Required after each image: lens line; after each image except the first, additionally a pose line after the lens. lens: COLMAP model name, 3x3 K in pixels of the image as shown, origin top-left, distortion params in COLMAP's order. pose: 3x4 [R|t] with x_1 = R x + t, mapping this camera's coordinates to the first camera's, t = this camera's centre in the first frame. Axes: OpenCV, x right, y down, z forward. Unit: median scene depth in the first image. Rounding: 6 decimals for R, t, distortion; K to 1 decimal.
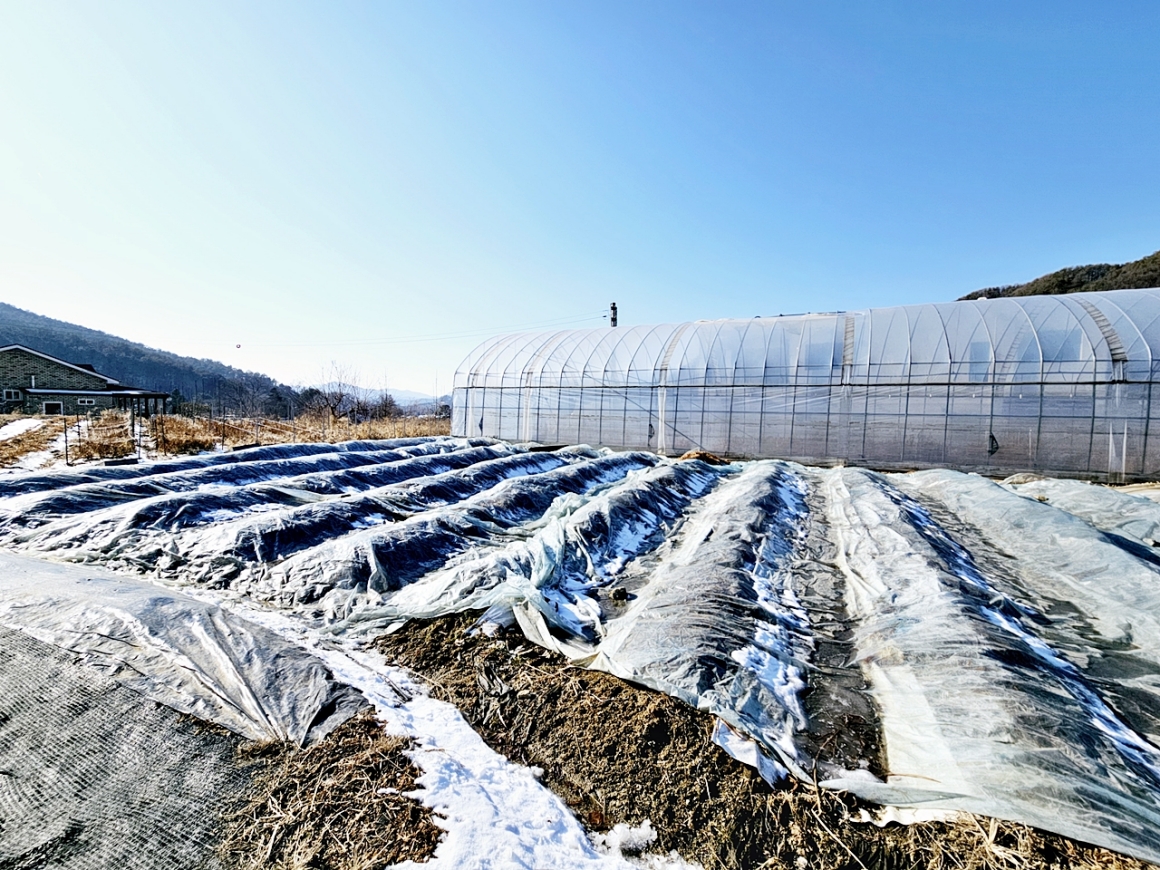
lens RADIAL K [[473.5, 0, 579.5], [0, 473.5, 434.8], [0, 0, 1]] dist [-0.002468, 0.002139]
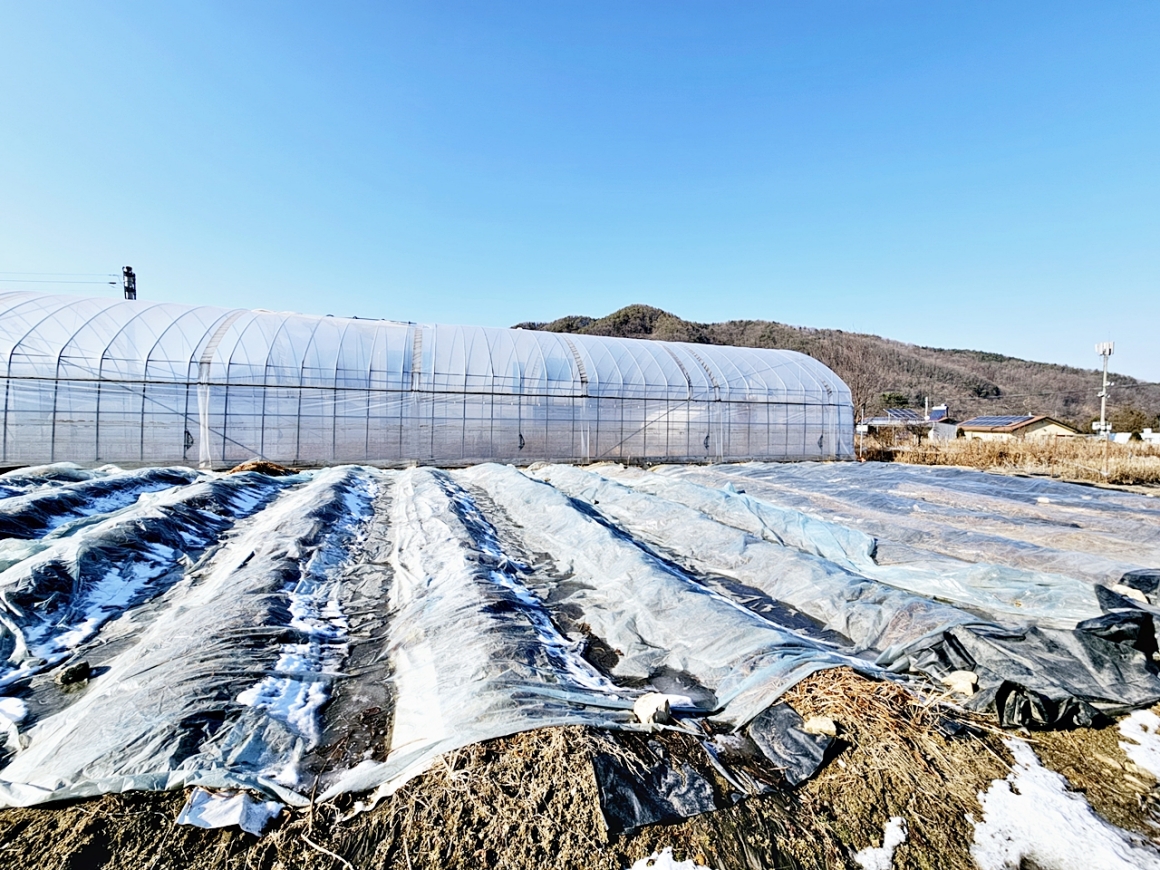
lens RADIAL K [[473.5, 0, 579.5], [0, 473.5, 434.8], [0, 0, 1]] dist [-0.002468, 0.002139]
pose [[0.688444, -0.026421, 0.724808, 0.094095], [0.032549, 0.999455, 0.005516, 0.001597], [-0.724559, 0.019794, 0.688928, -0.033844]]
